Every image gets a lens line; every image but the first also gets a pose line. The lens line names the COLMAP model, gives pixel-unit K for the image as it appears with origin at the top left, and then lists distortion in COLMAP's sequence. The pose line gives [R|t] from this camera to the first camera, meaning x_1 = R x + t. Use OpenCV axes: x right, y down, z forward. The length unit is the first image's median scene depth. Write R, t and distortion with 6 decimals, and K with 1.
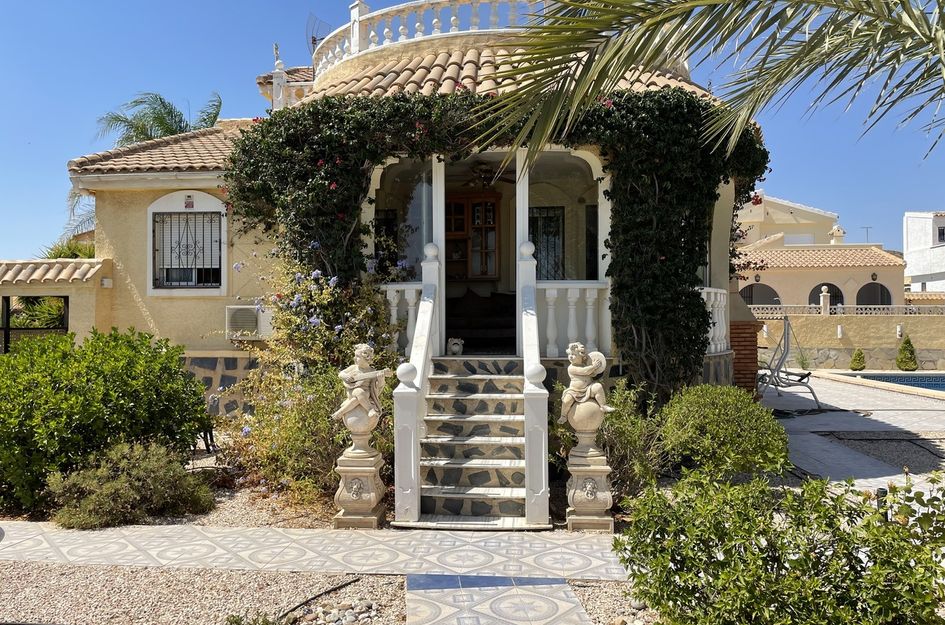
lens RADIAL K [[722.5, 0, 472.8], [0, 722.5, 318.2], [0, 0, 1]] dist [0.087037, -0.111224]
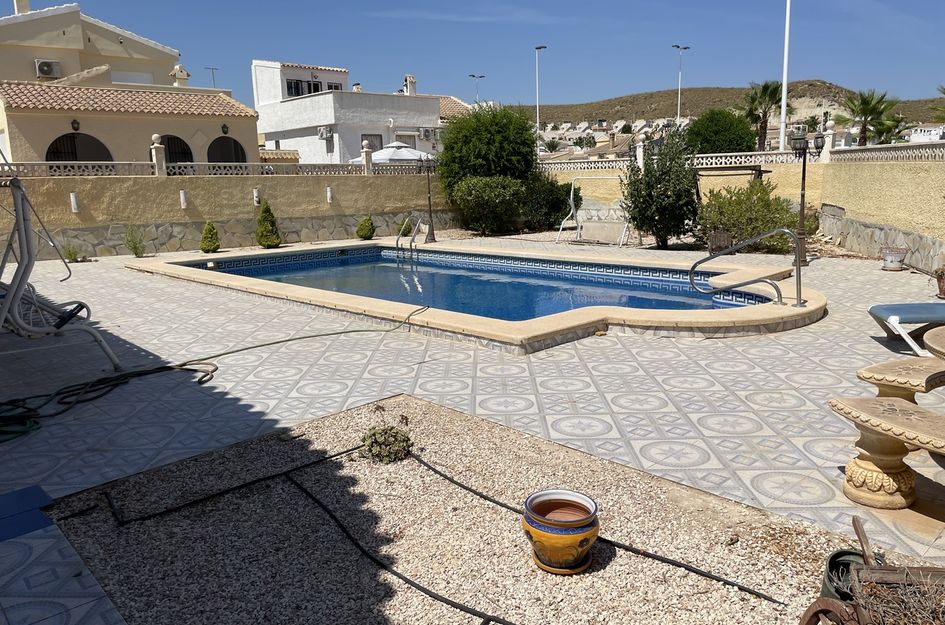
lens RADIAL K [[722.5, 0, 472.8], [0, 722.5, 318.2], [0, 0, 1]] dist [0.087037, -0.111224]
pose [[0.691308, -0.154155, 0.705924, 0.120721], [0.020826, 0.980822, 0.193790, -0.000594], [-0.722260, -0.119267, 0.681261, 0.203136]]
